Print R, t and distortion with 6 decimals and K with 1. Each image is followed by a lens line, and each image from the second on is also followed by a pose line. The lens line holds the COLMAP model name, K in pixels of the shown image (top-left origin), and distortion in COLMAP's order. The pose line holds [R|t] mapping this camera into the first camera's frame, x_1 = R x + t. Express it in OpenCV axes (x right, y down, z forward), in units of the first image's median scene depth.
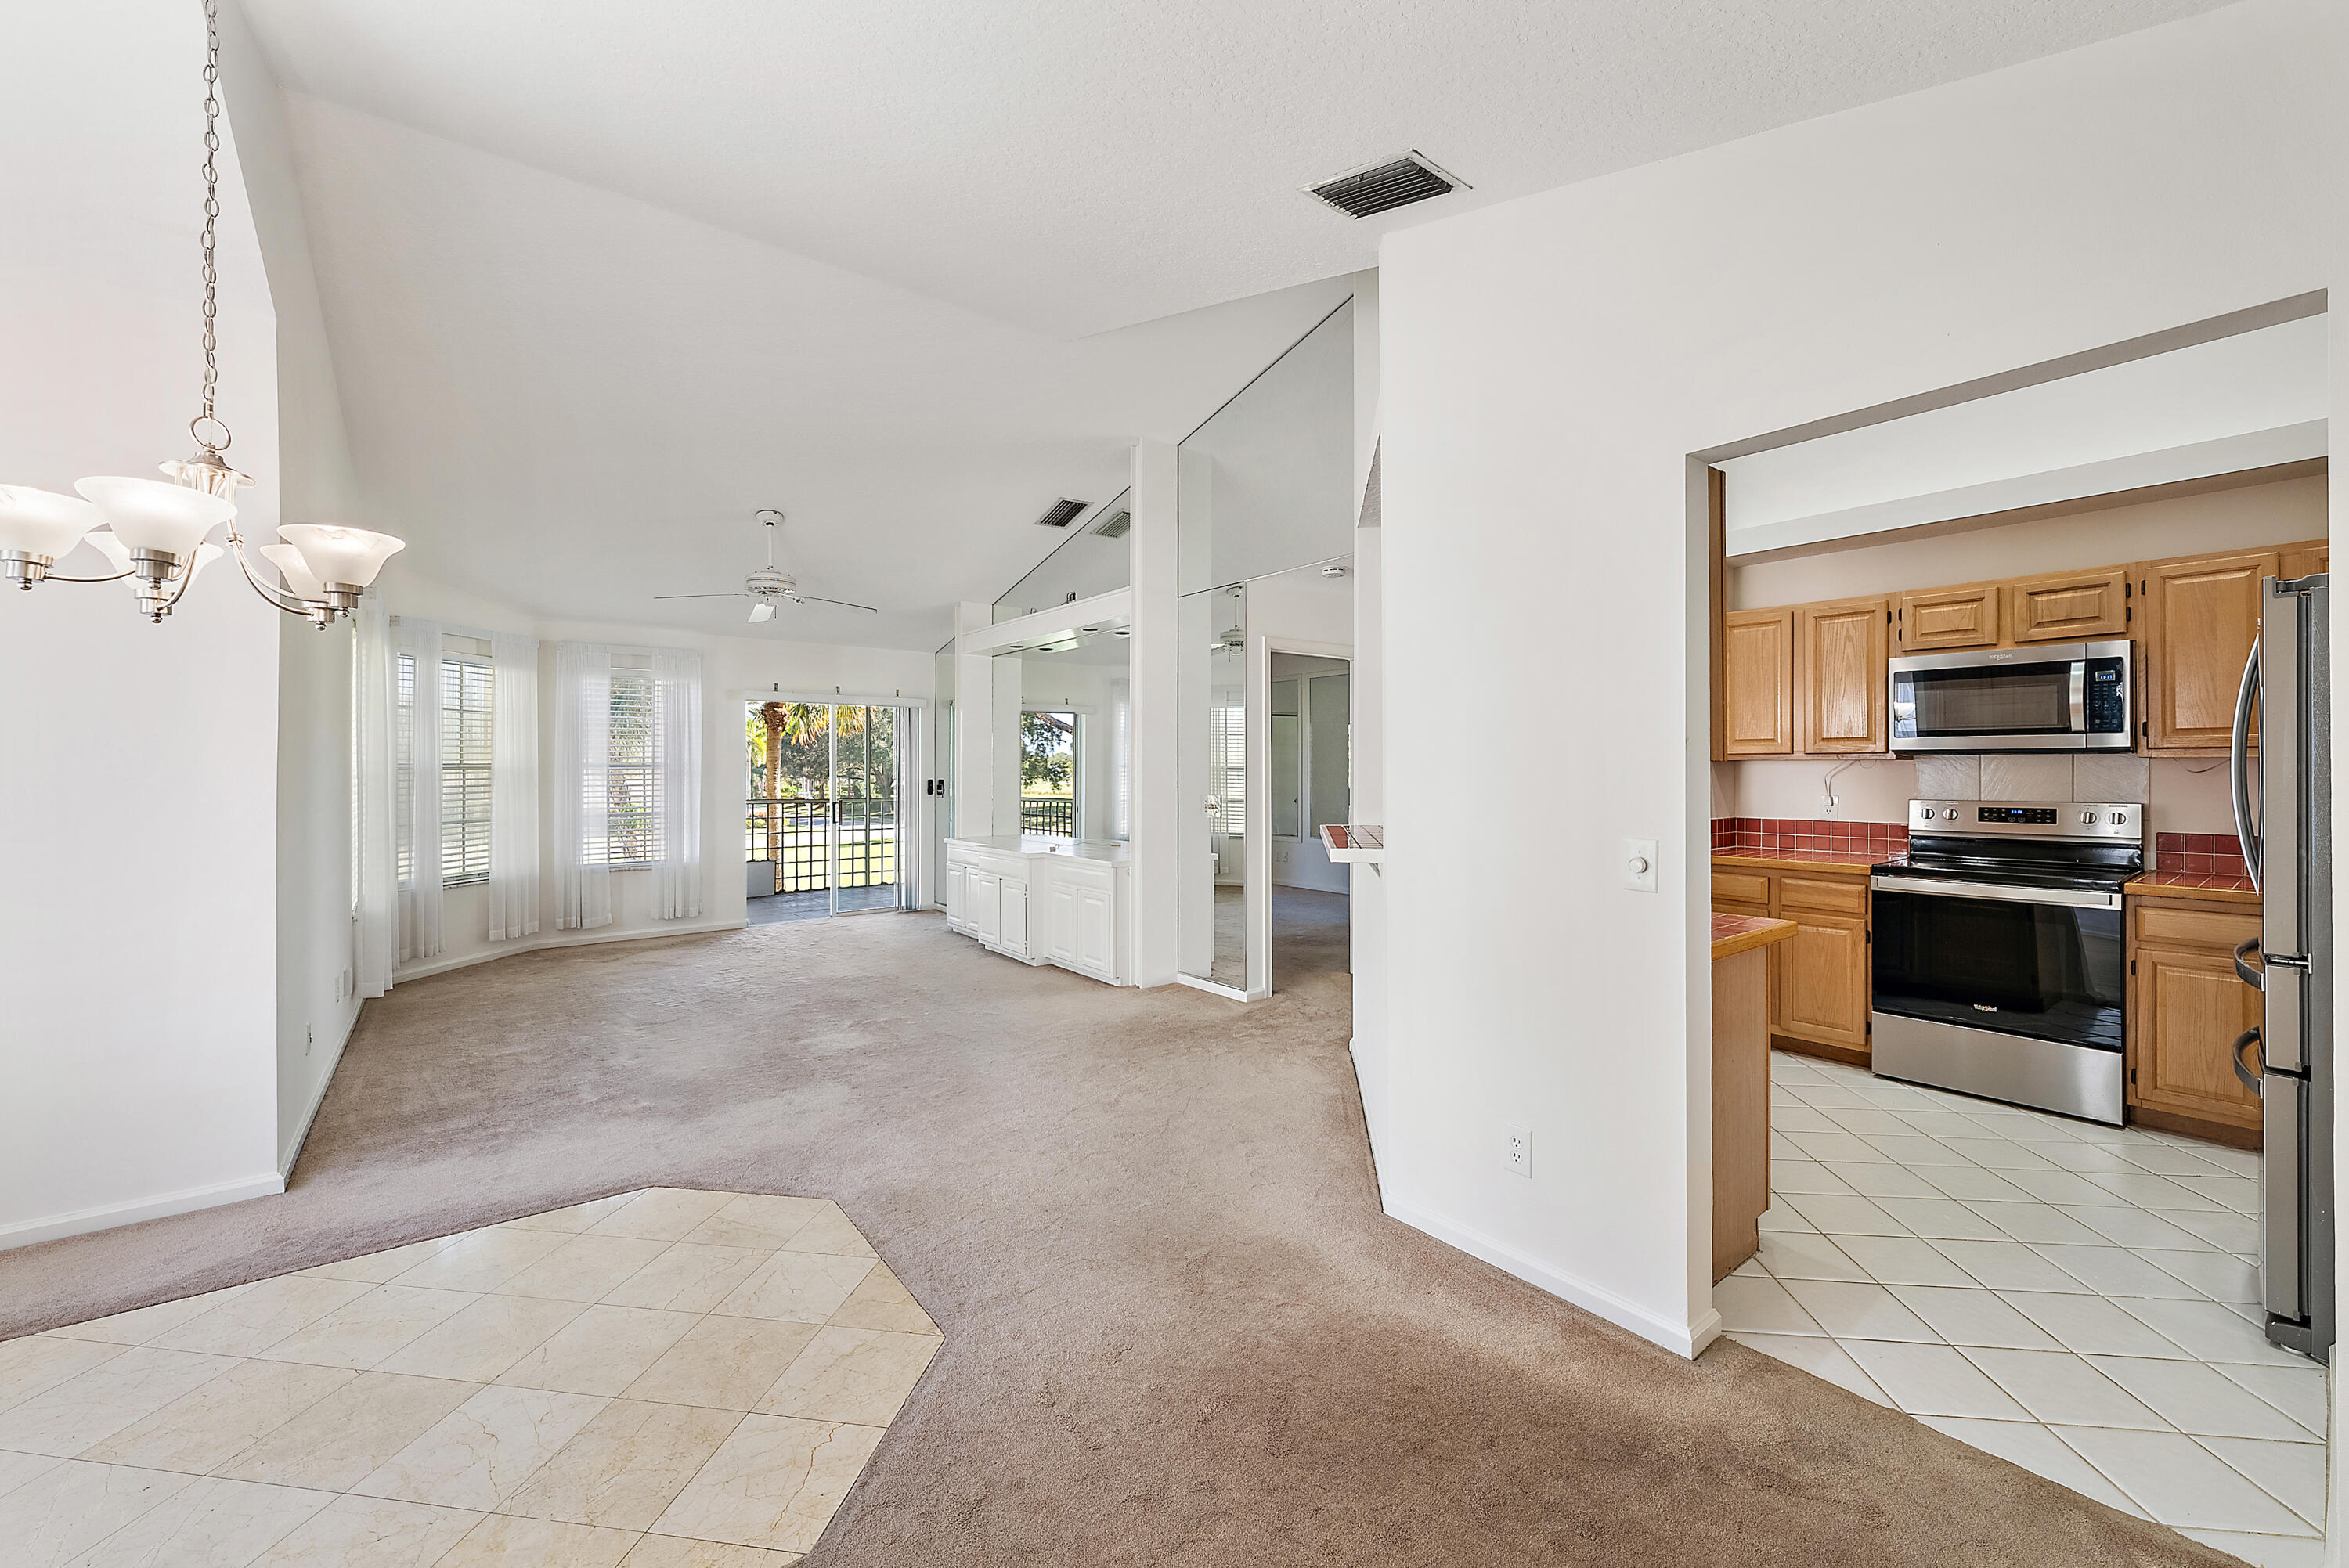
lens RADIAL K [[919.5, 0, 1178.0], [0, 919.5, 765.3], [0, 0, 1]] dist [-0.001441, 0.000144]
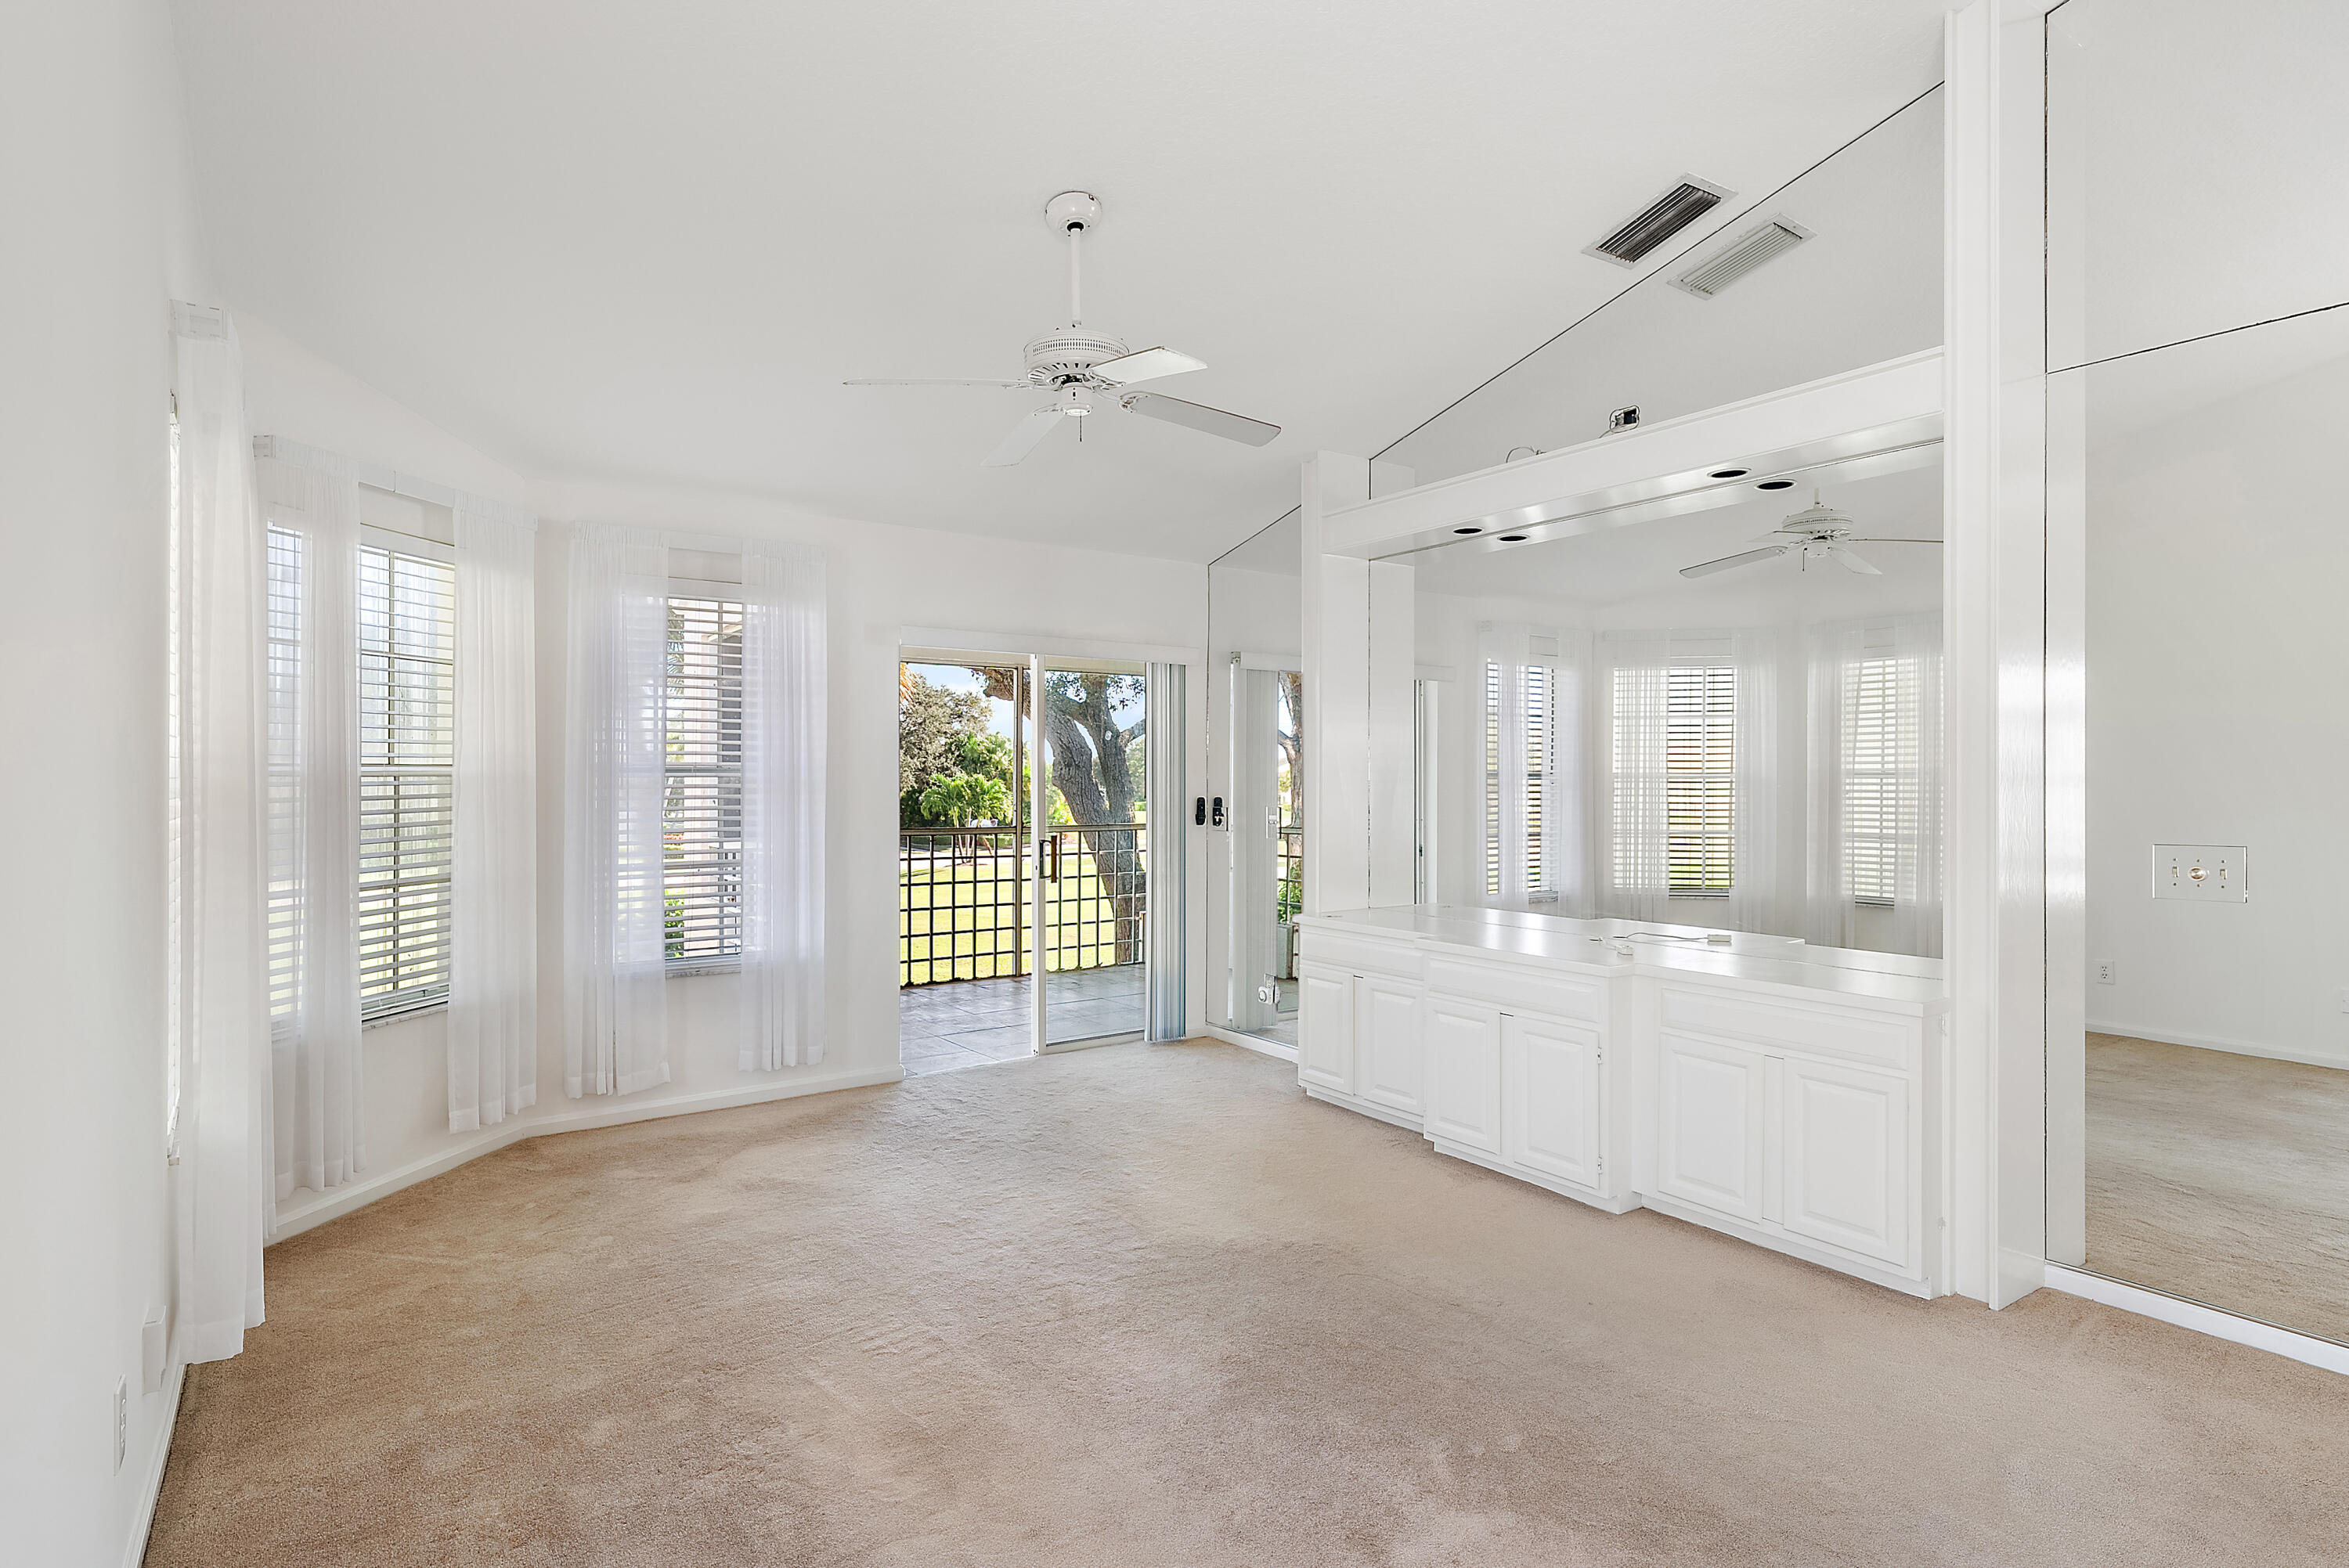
lens RADIAL K [[1219.6, 0, 1177.7], [0, 1219.6, 776.9], [0, 0, 1]] dist [-0.000021, 0.000208]
pose [[0.998718, 0.003403, -0.050504, -0.763843], [-0.003245, 0.999990, 0.003218, 0.003918], [0.050515, -0.003050, 0.998719, 0.867099]]
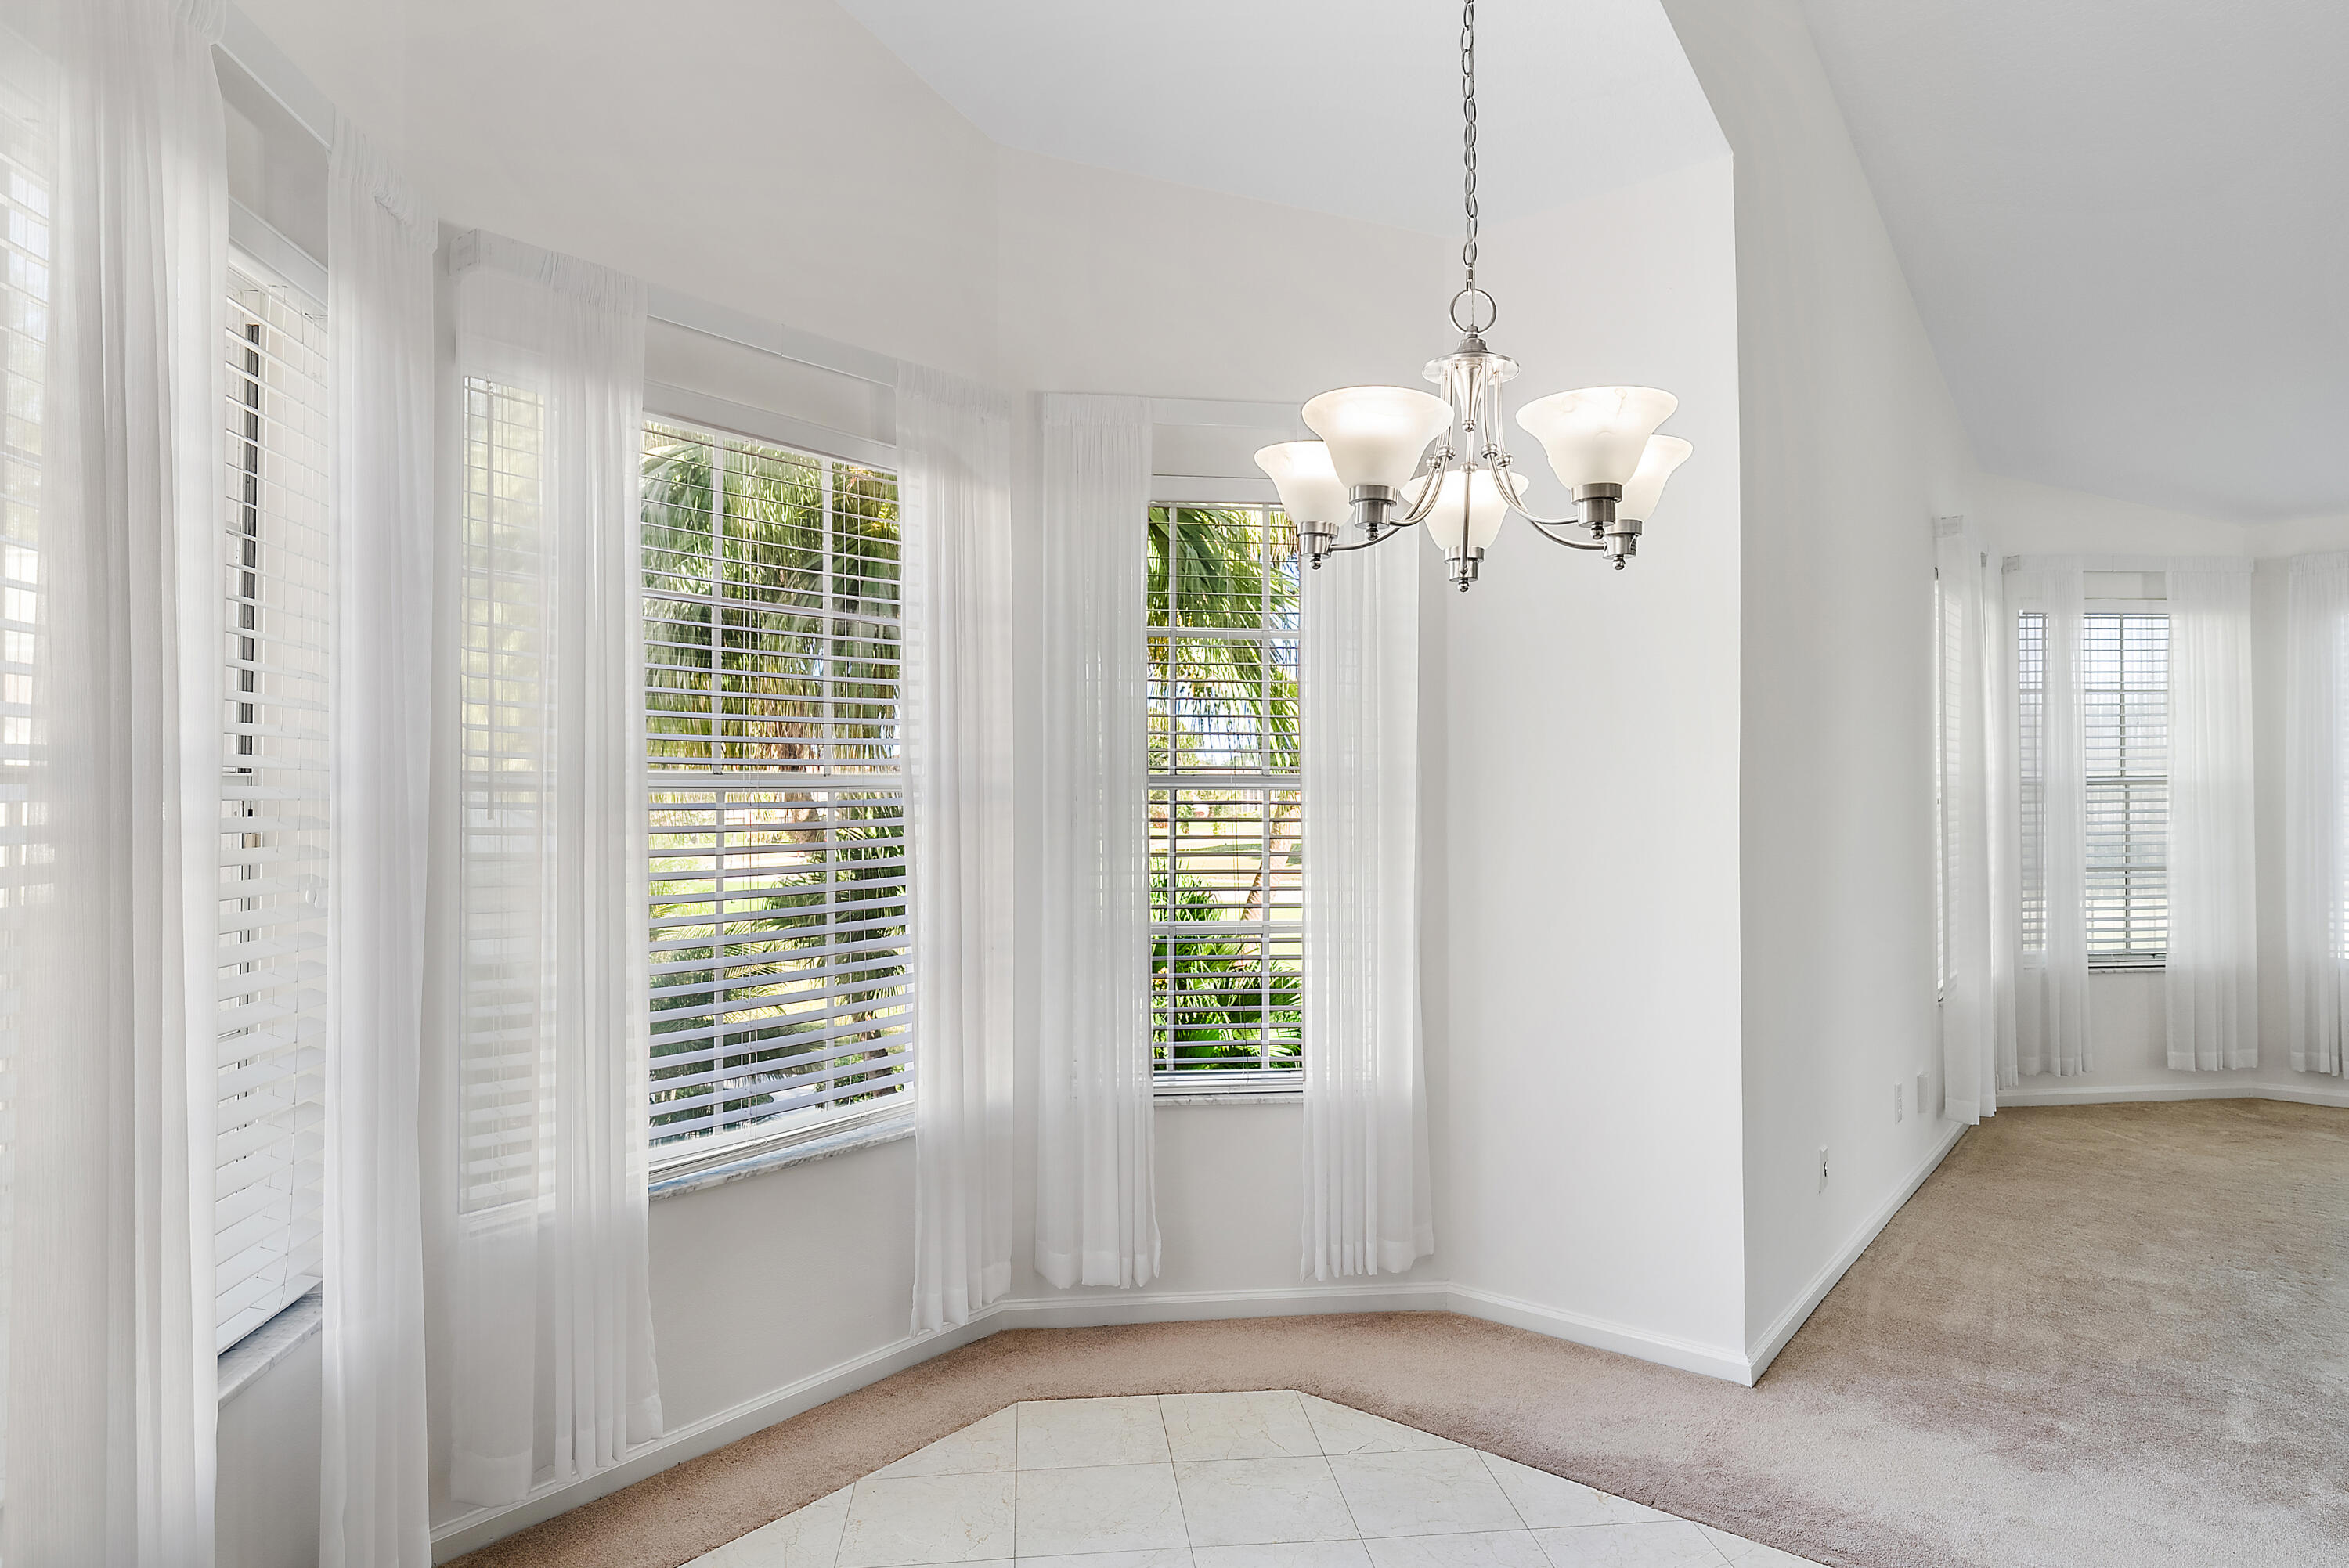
lens RADIAL K [[1366.8, 0, 1167.1], [0, 1366.8, 778.4], [0, 0, 1]] dist [0.002424, 0.000031]
pose [[0.233742, -0.009067, -0.972256, -0.057619], [0.008911, 0.999935, -0.007183, 0.002454], [0.972258, -0.006985, 0.233807, 0.339816]]
